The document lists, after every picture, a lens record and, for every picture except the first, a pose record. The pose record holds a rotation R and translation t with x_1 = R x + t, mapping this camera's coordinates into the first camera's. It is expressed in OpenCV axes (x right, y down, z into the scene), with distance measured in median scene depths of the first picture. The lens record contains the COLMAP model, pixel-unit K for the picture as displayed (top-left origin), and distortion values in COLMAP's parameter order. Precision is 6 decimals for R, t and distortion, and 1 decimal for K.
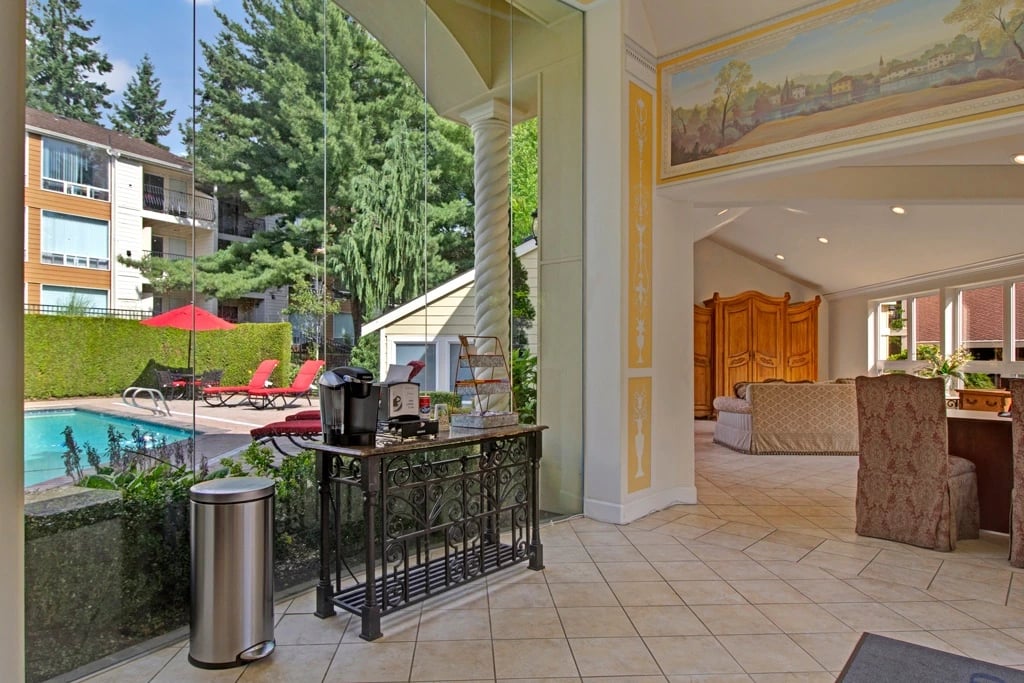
lens RADIAL K [[640.7, 0, 510.2], [0, 640.7, 358.1], [0, 0, 1]] dist [-0.006607, 0.000196]
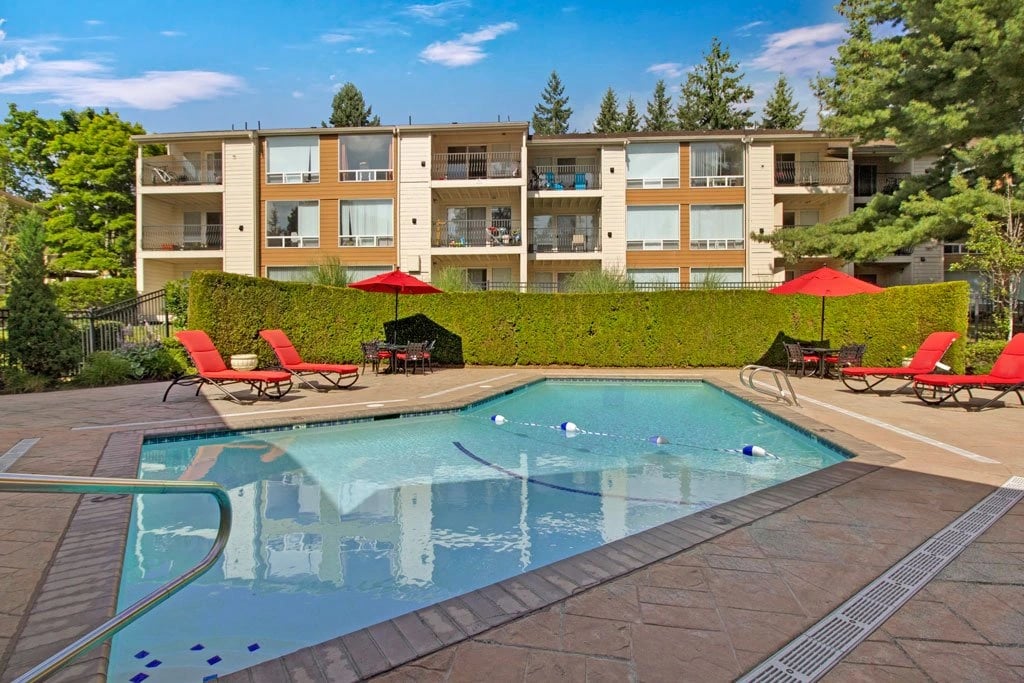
lens RADIAL K [[496.3, 0, 512.5], [0, 496.3, 332.5], [0, 0, 1]] dist [-0.001503, -0.011541]
pose [[0.521466, 0.000492, -0.853272, -0.120873], [0.001922, 0.999997, 0.001751, 0.001700], [0.853270, -0.002553, 0.521464, 0.237140]]
